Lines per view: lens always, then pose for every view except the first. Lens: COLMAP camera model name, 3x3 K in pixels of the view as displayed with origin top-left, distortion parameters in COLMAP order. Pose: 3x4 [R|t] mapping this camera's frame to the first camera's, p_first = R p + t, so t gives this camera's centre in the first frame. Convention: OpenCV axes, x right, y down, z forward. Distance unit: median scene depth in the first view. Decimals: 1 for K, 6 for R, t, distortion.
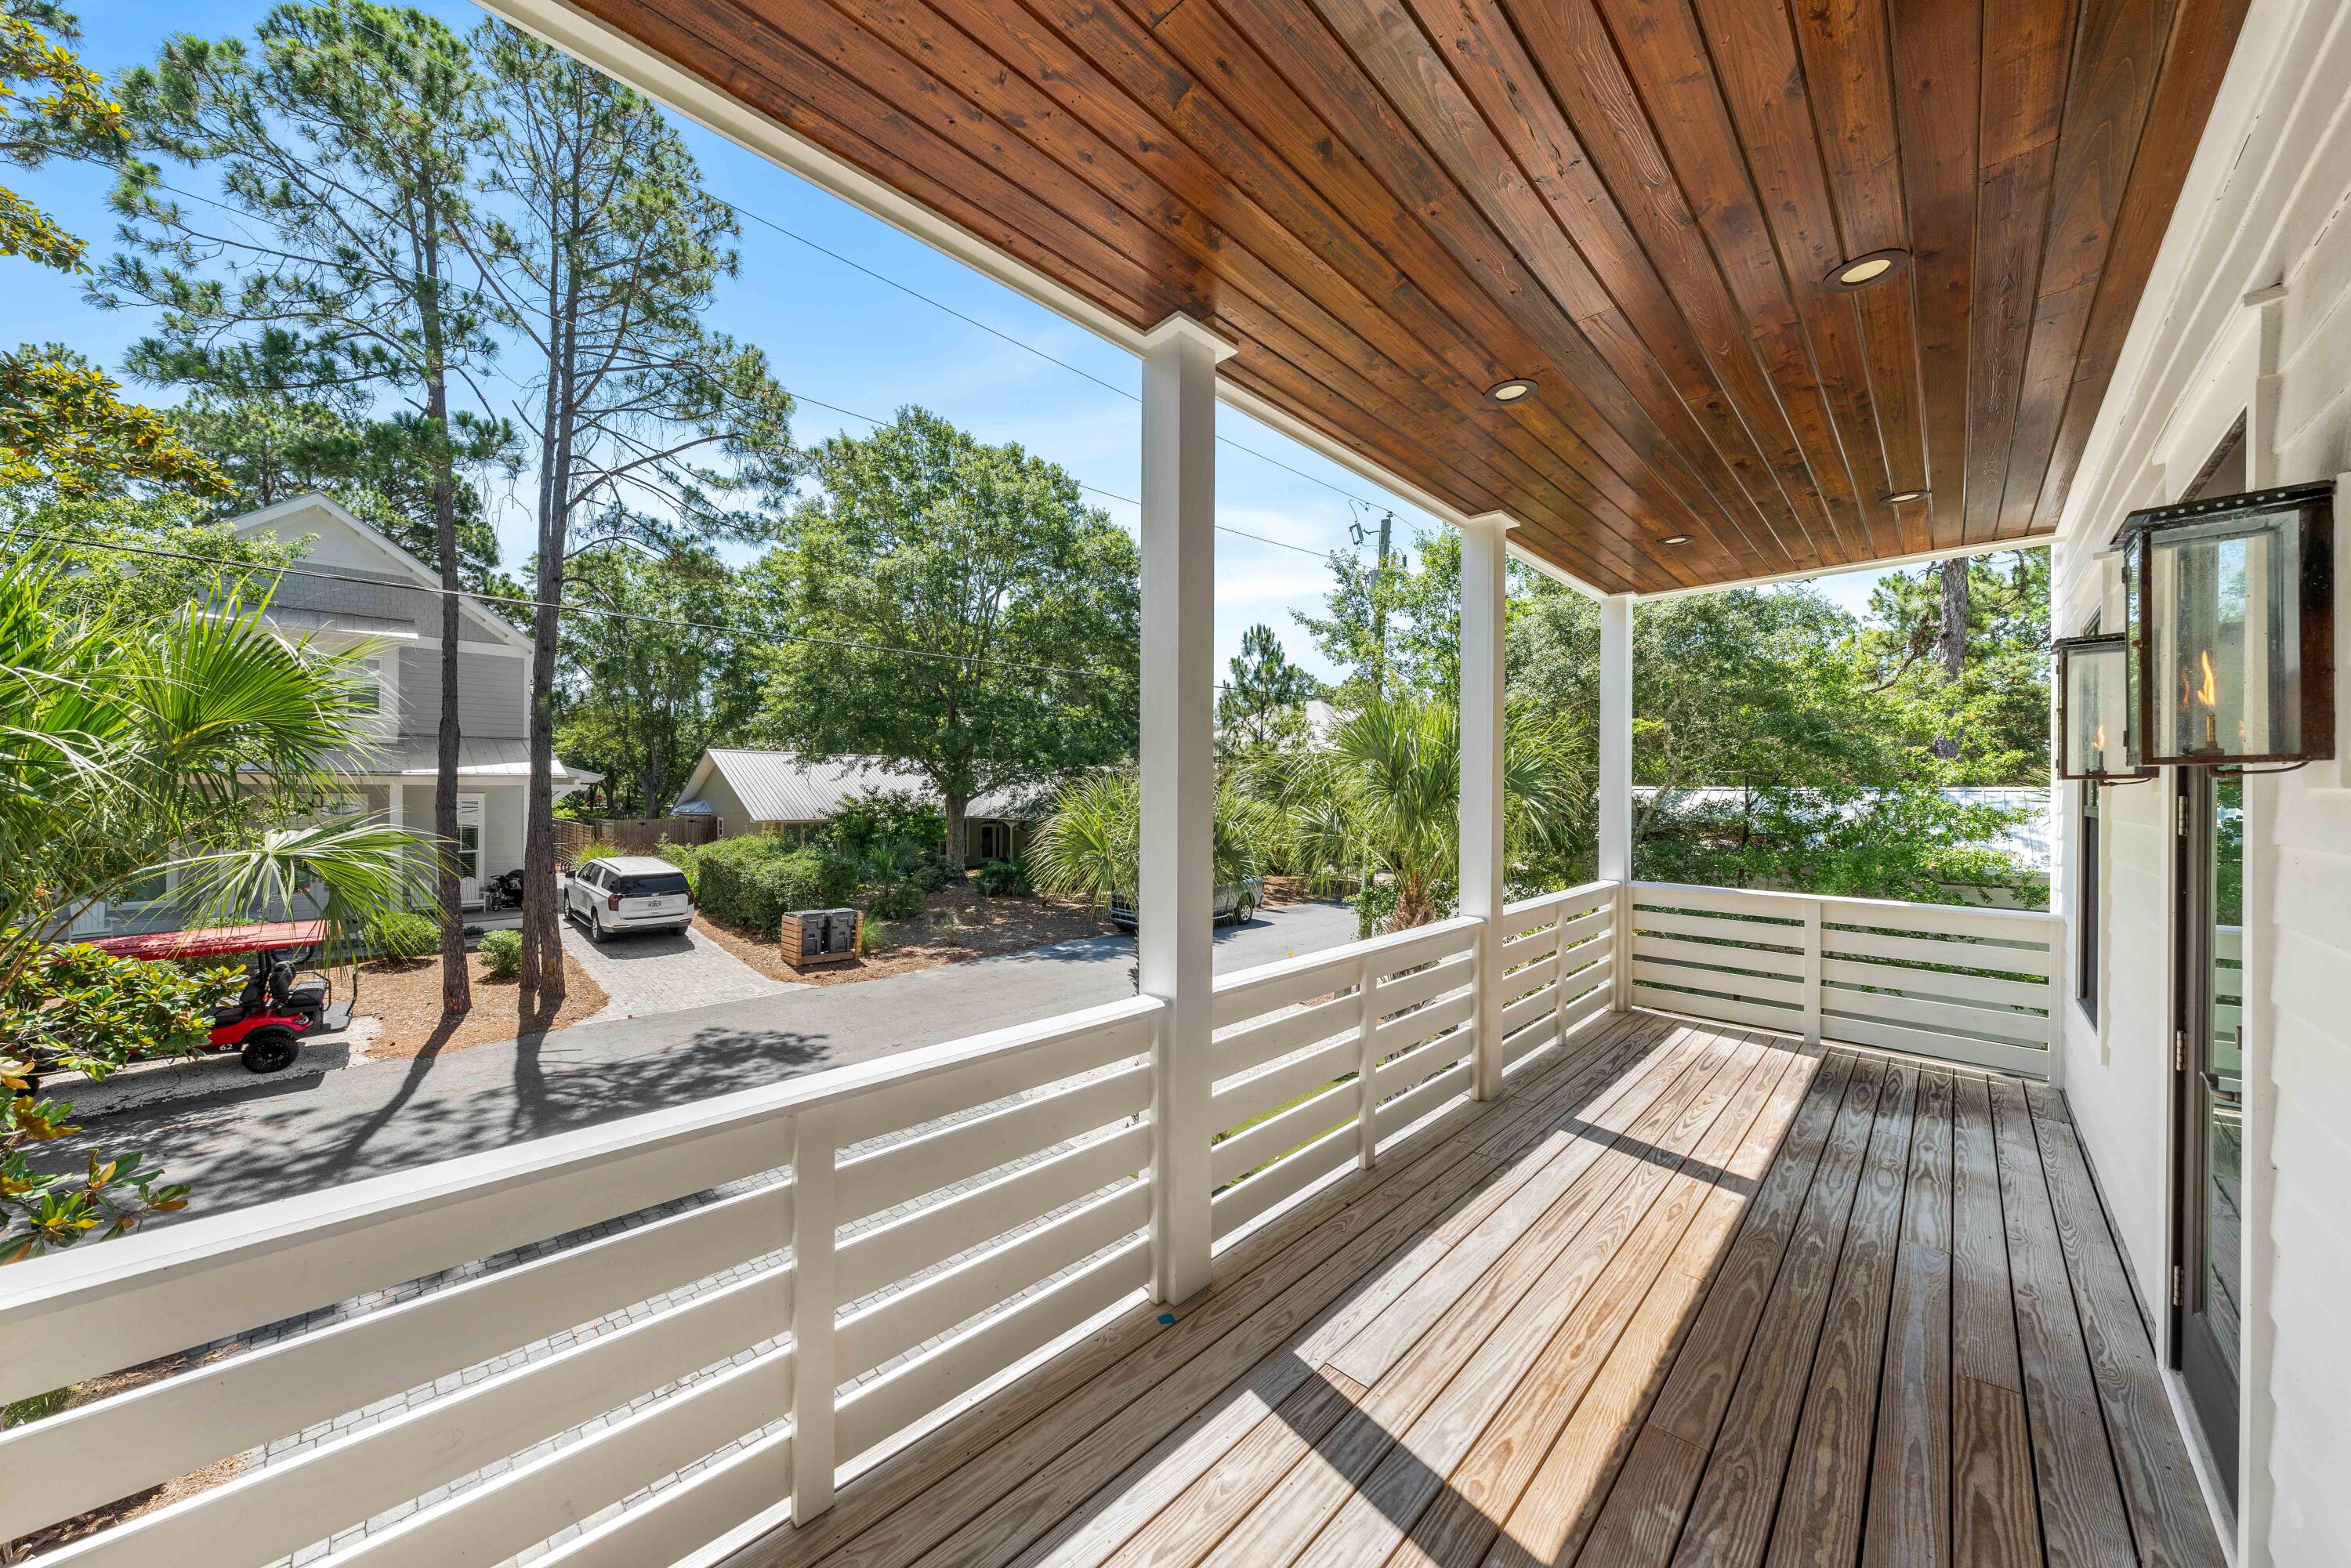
lens RADIAL K [[771.0, 0, 1184.6], [0, 771.0, 789.9], [0, 0, 1]] dist [-0.002067, -0.000260]
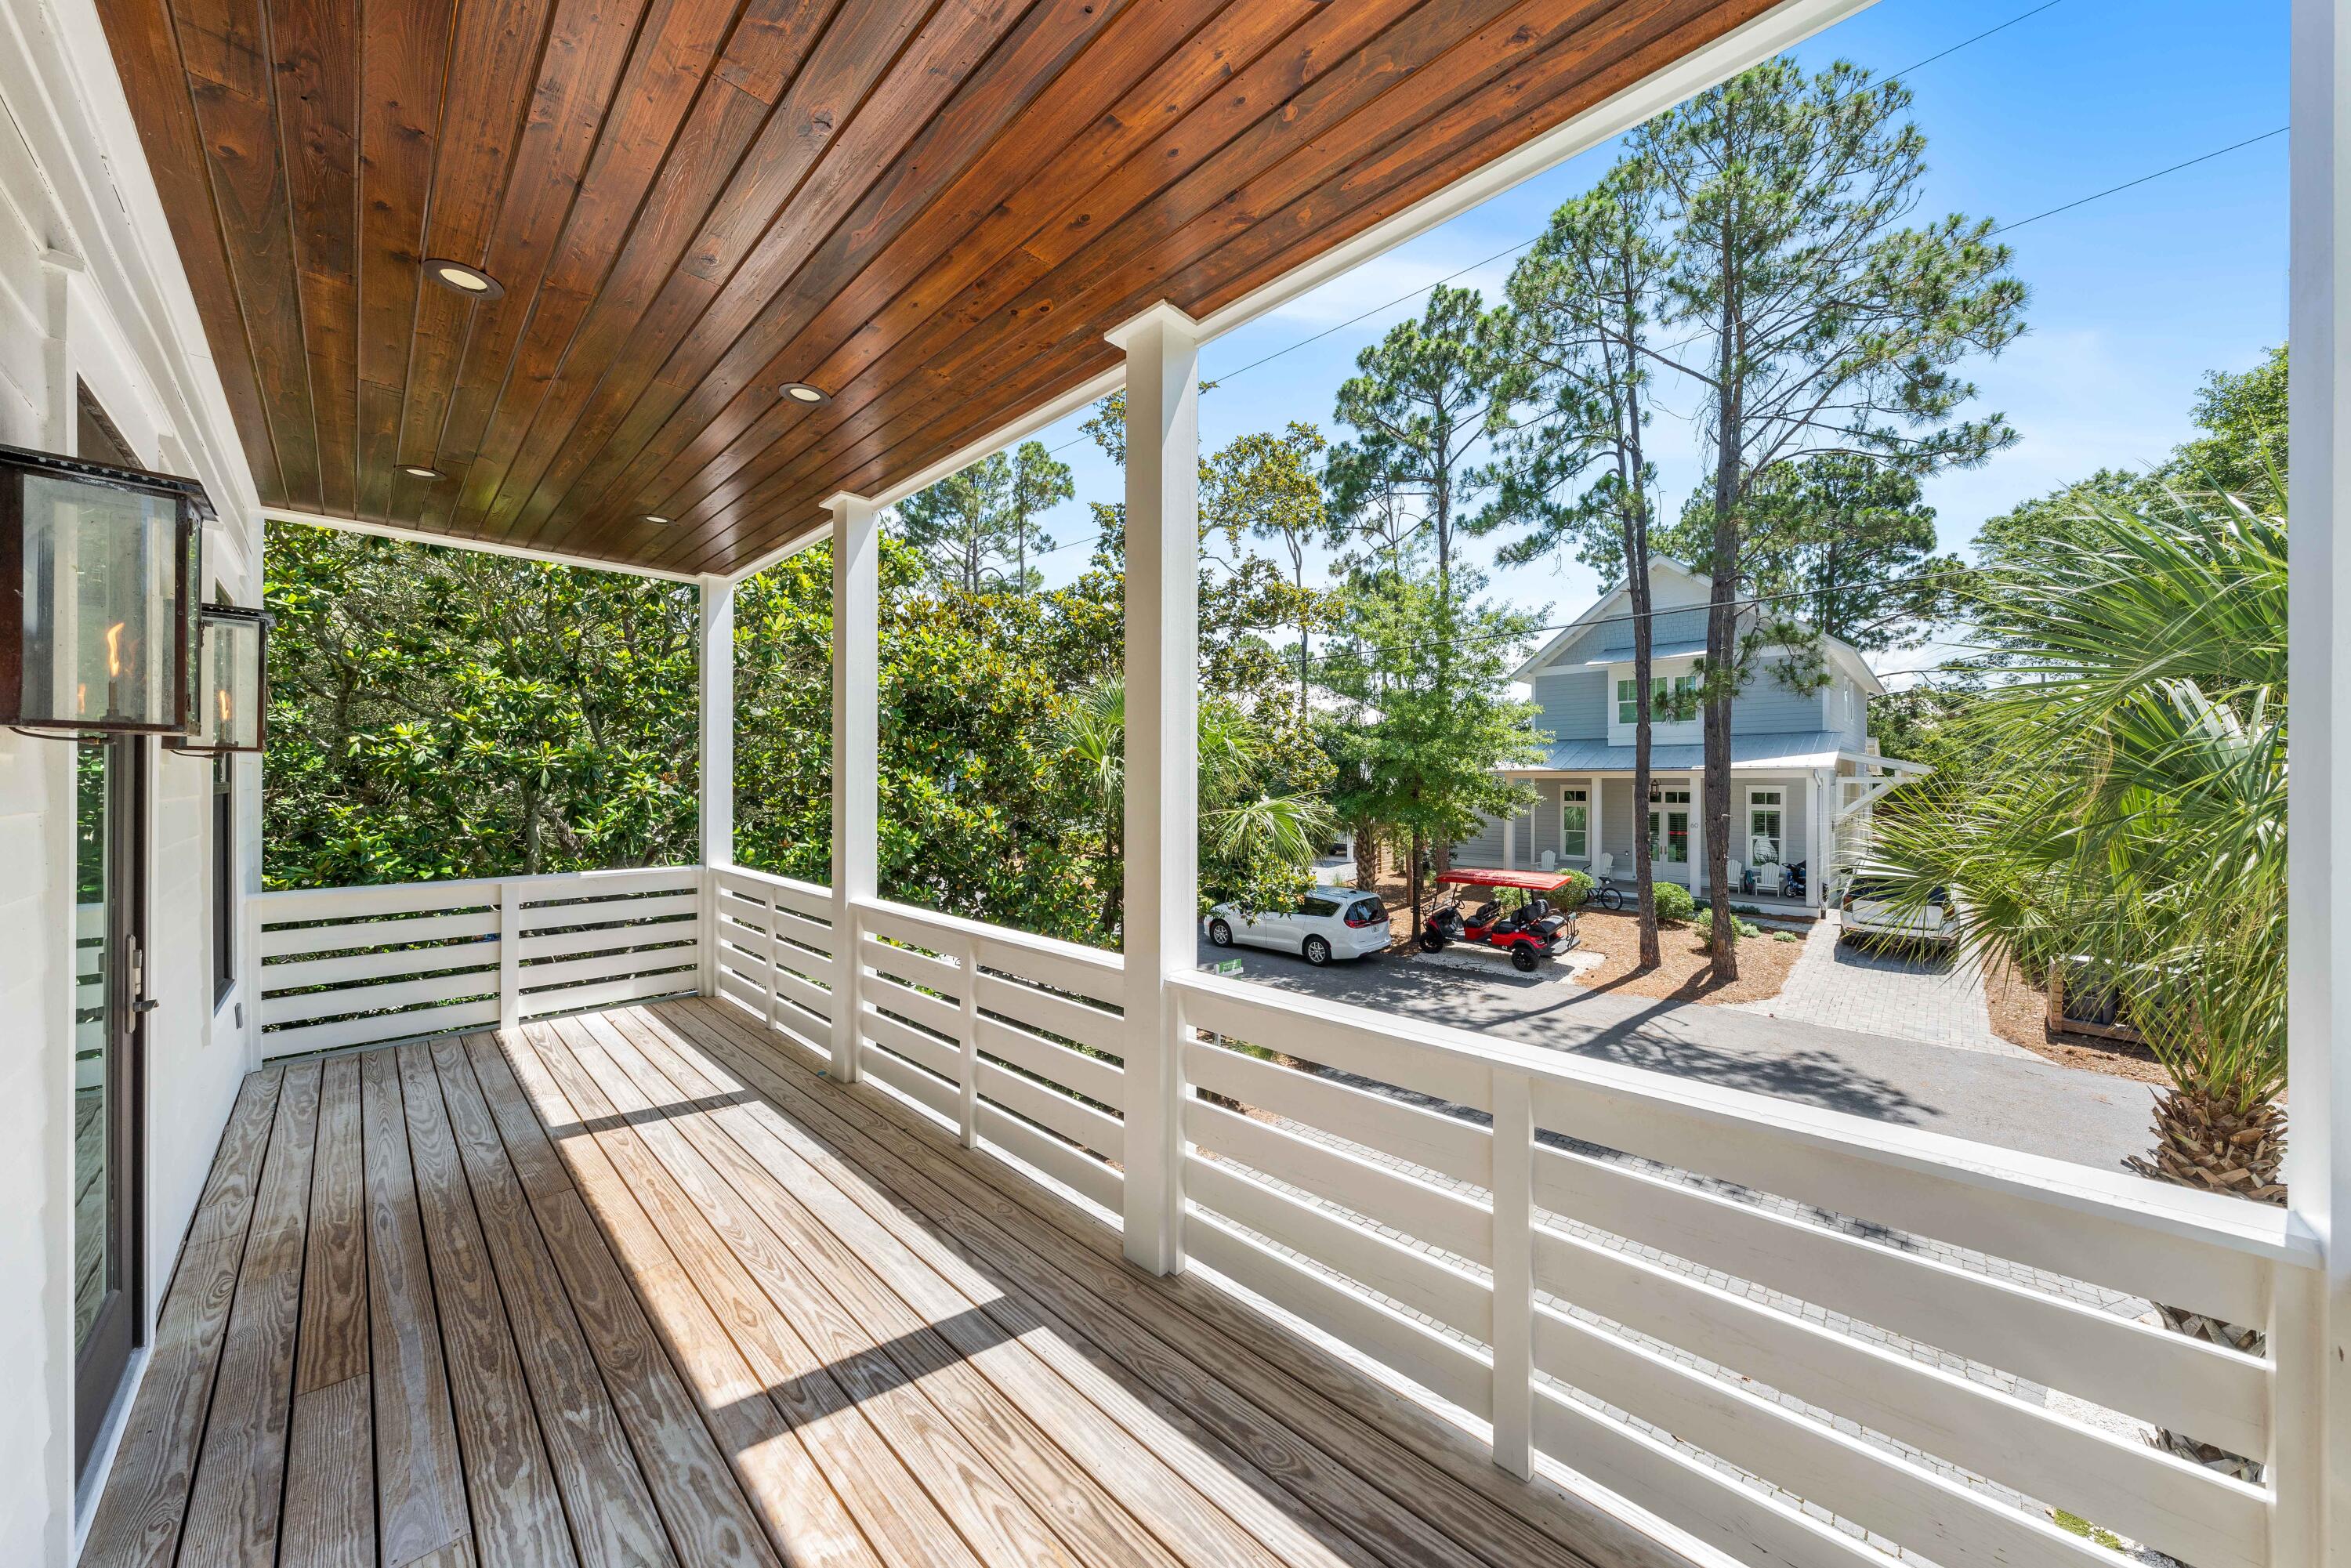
lens RADIAL K [[771.0, 0, 1175.7], [0, 771.0, 784.5], [0, 0, 1]] dist [-0.002067, -0.000260]
pose [[0.035615, 0.000035, -0.999366, 0.363342], [0.000964, 1.000000, 0.000069, 0.005771], [0.999365, -0.000966, 0.035615, 0.359476]]
